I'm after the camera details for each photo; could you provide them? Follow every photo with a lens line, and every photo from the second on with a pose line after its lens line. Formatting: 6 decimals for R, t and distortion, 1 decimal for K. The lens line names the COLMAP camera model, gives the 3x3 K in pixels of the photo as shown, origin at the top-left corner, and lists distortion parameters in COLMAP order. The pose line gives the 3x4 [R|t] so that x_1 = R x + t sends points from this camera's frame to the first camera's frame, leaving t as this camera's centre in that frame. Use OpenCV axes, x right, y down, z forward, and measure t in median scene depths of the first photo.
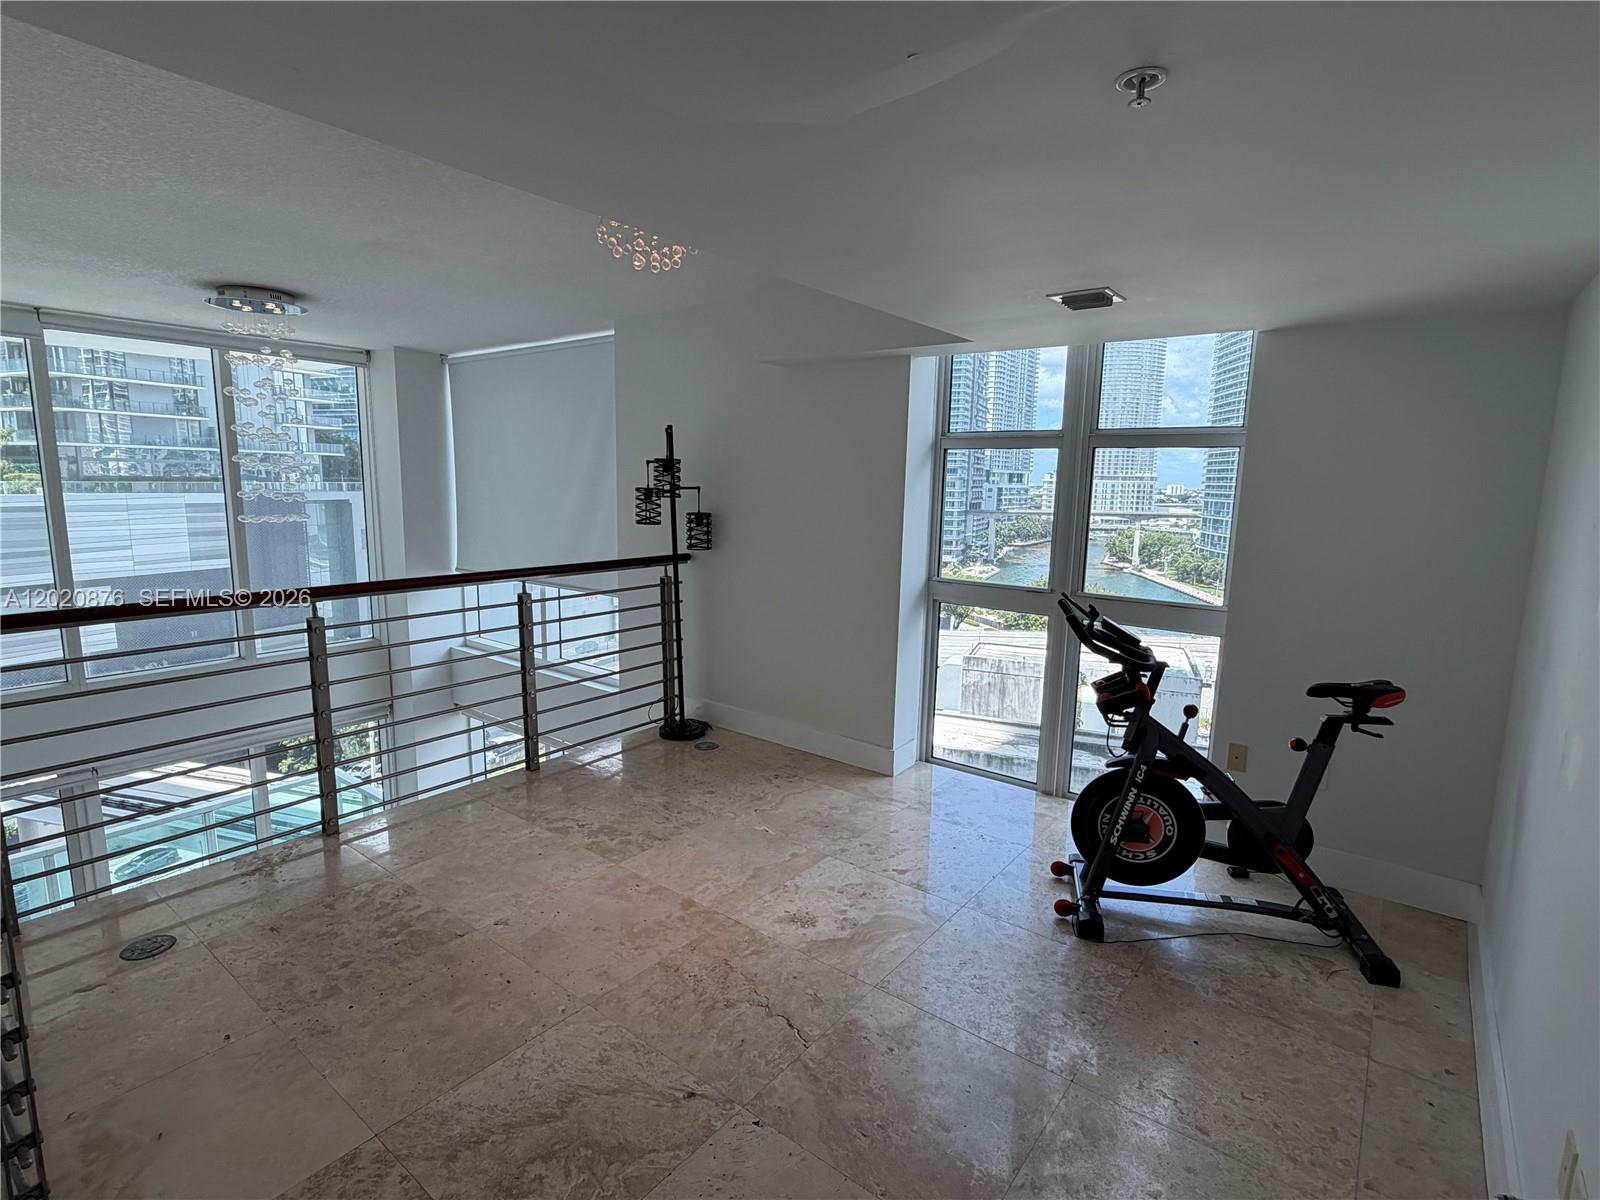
lens RADIAL K [[791.9, 0, 793.0], [0, 791.9, 604.6], [0, 0, 1]] dist [0.001875, 0.001066]
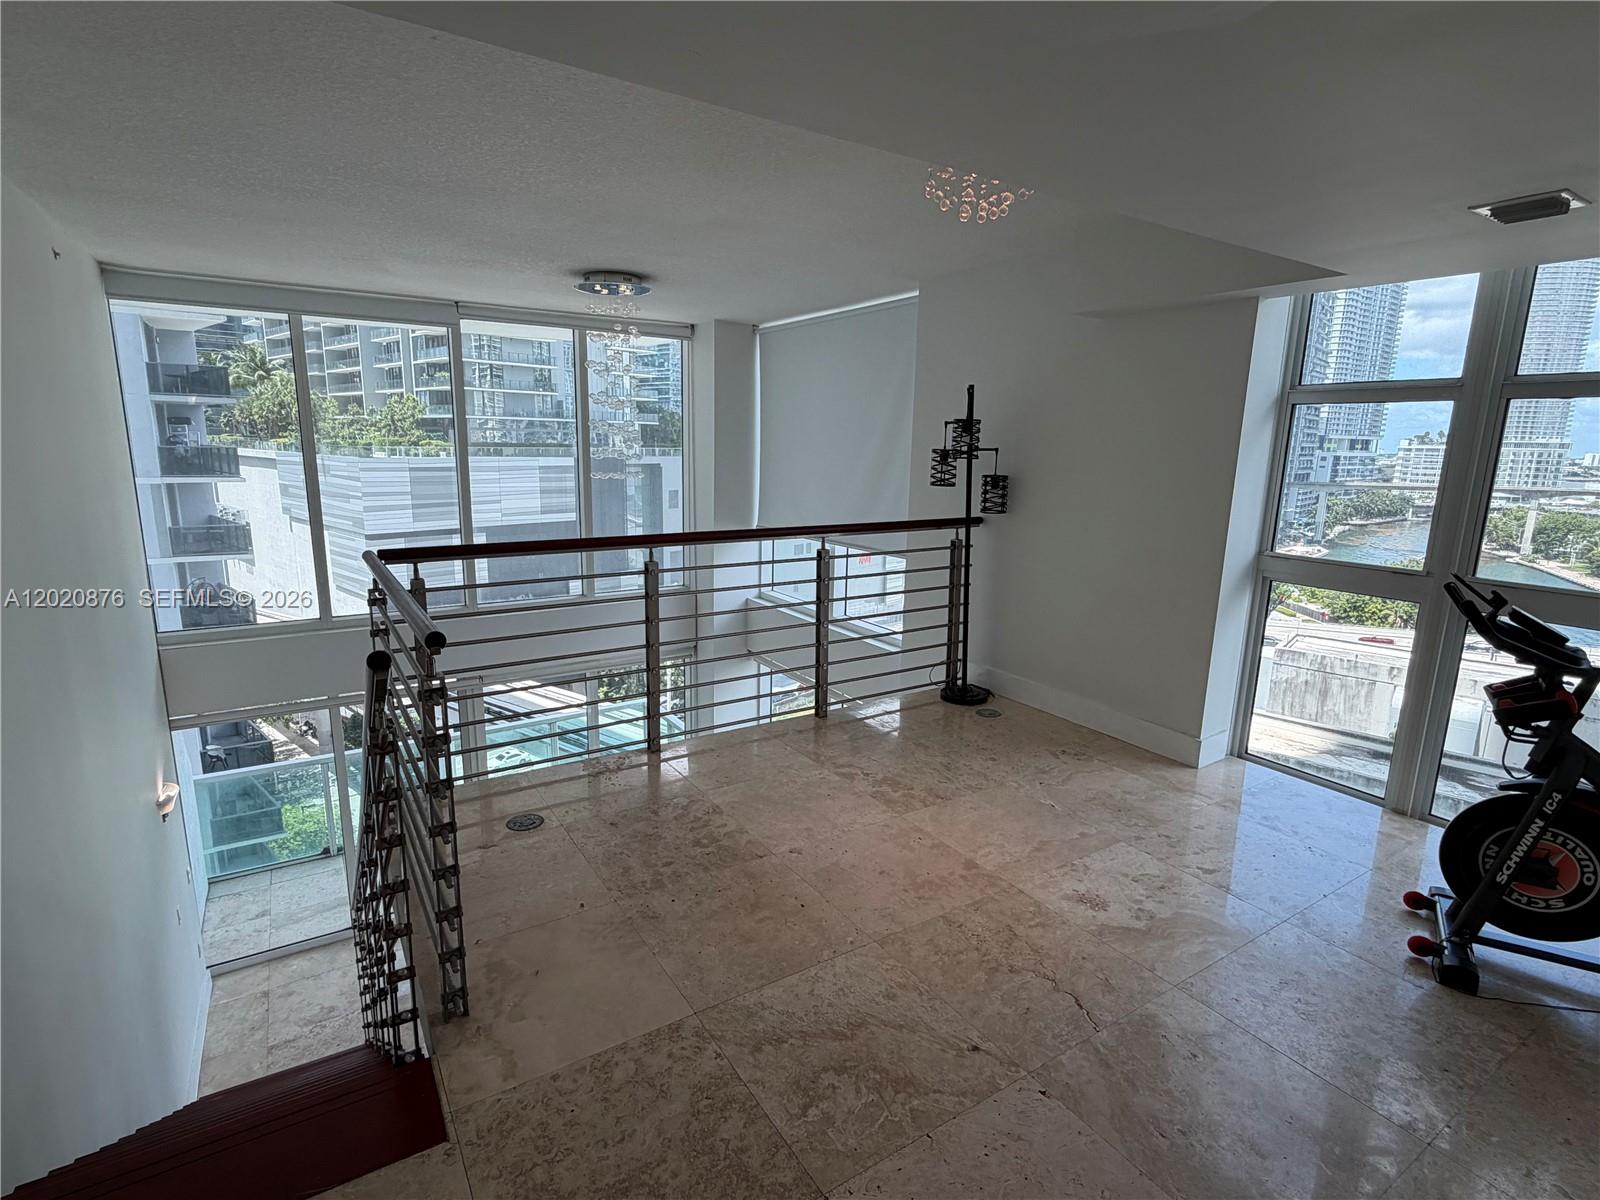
lens RADIAL K [[790.8, 0, 796.5], [0, 790.8, 602.3], [0, 0, 1]] dist [0.000544, -0.000109]
pose [[0.943315, 0.065496, -0.325373, -0.027403], [-0.052918, 0.997475, 0.047368, 0.008596], [0.327654, -0.027465, 0.944399, -0.005085]]
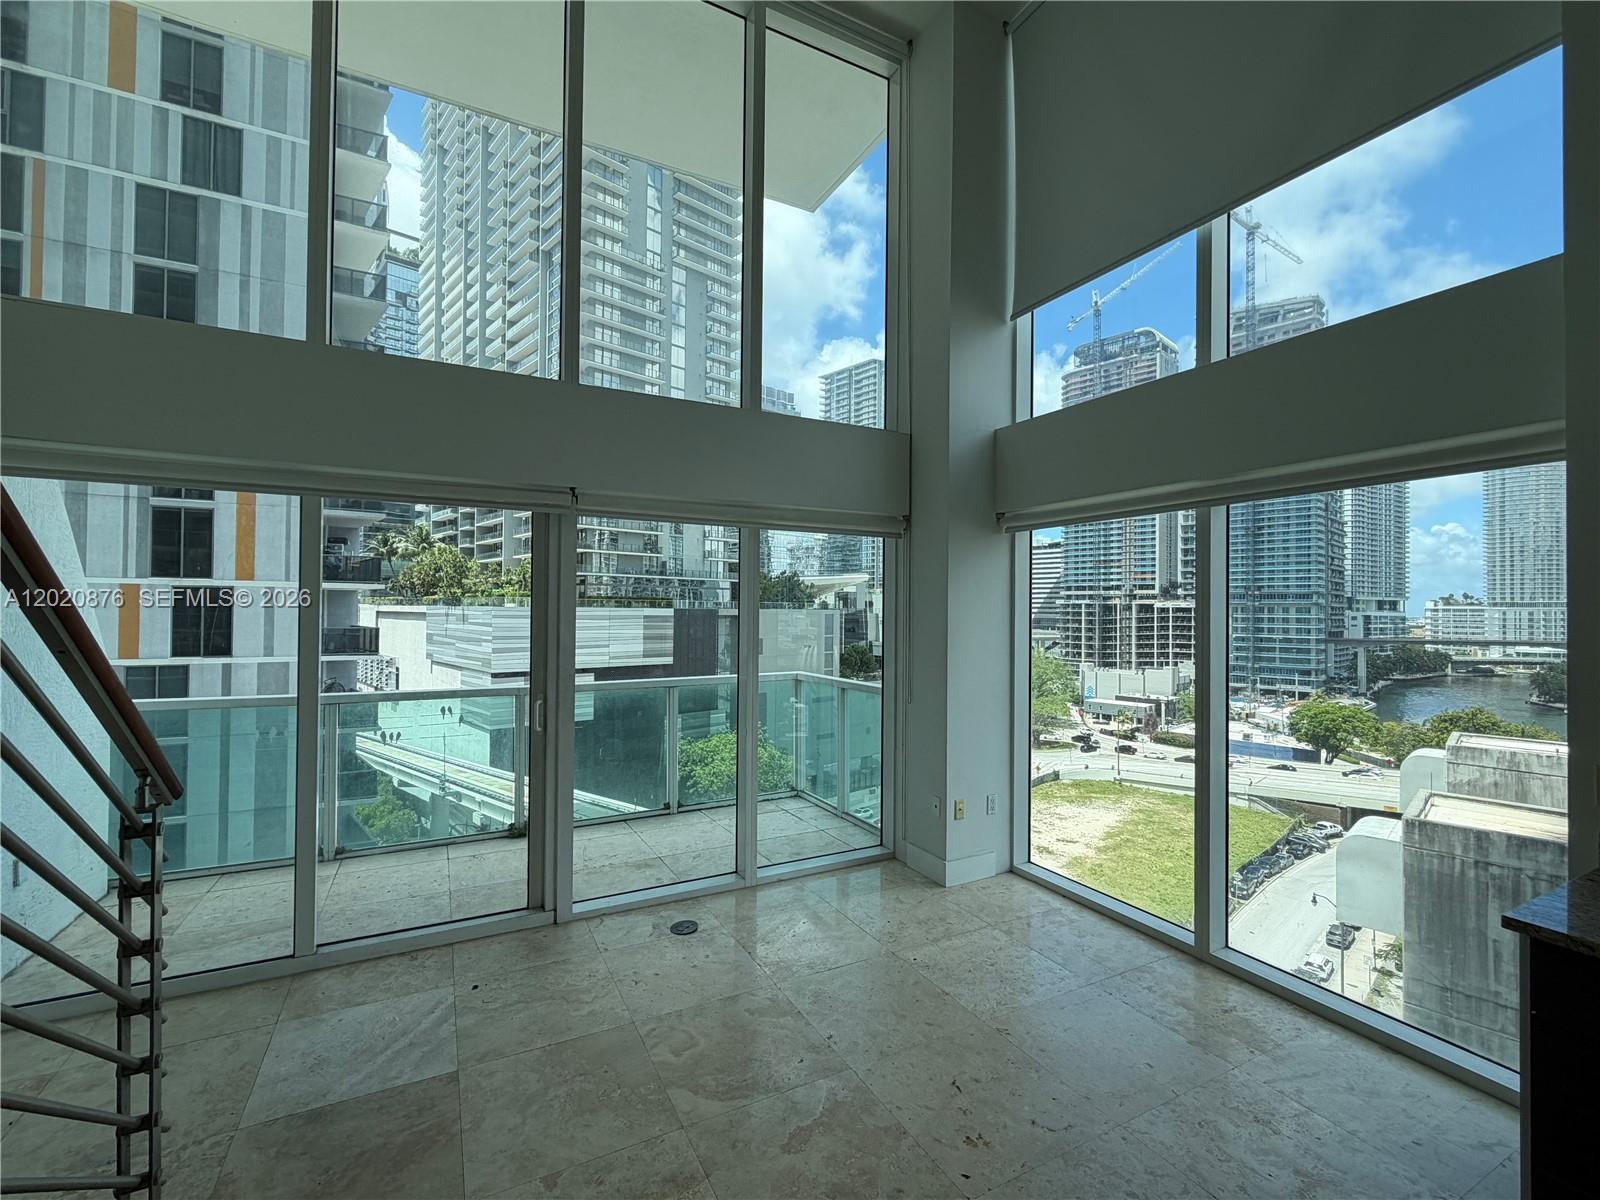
lens RADIAL K [[695.9, 0, 798.7], [0, 695.9, 600.7], [0, 0, 1]] dist [-0.000034, -0.000020]
pose [[0.910249, -0.015910, -0.413755, -0.611637], [-0.056553, 0.985121, -0.162294, 0.545393], [0.410180, 0.171127, 0.895806, 0.742639]]
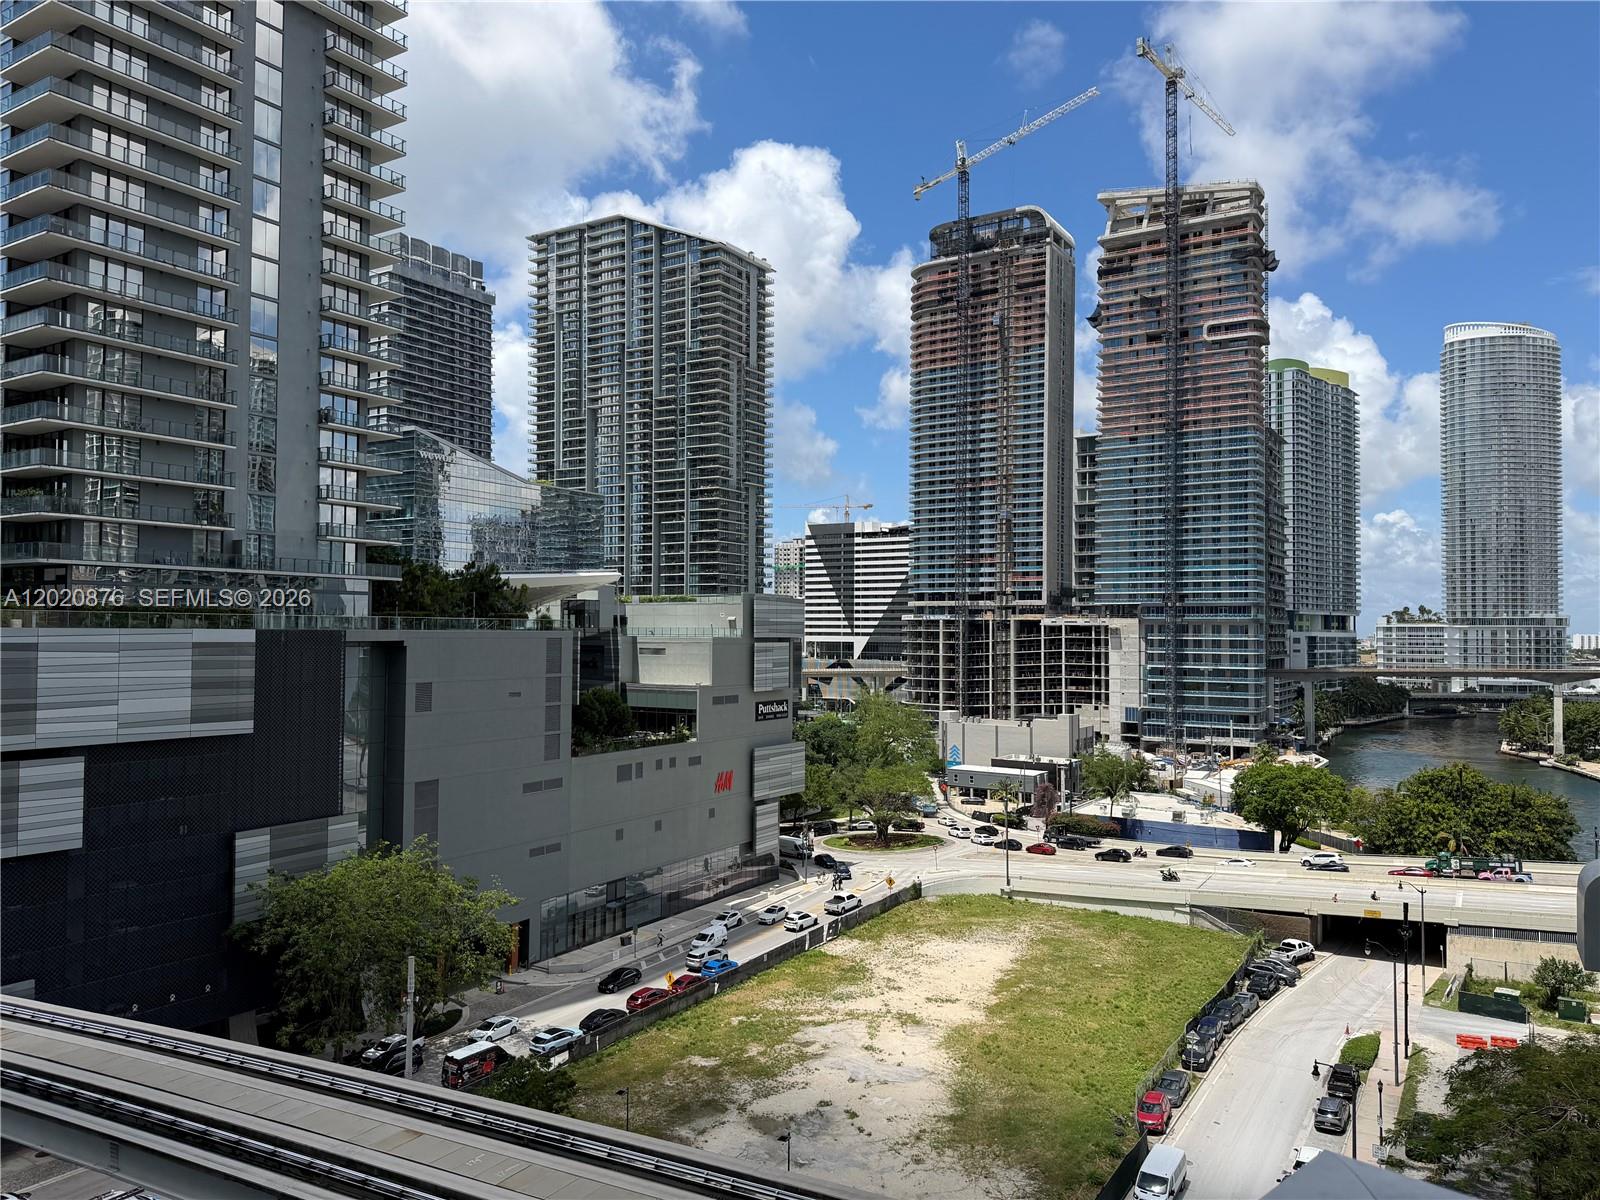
lens RADIAL K [[1112.9, 0, 794.7], [0, 1112.9, 604.7], [0, 0, 1]] dist [0.184298, -0.384639]
pose [[0.986733, -0.016852, -0.161475, -1.365385], [-0.012851, 0.983370, -0.181156, 0.359822], [0.161843, 0.180828, 0.970107, 1.850684]]
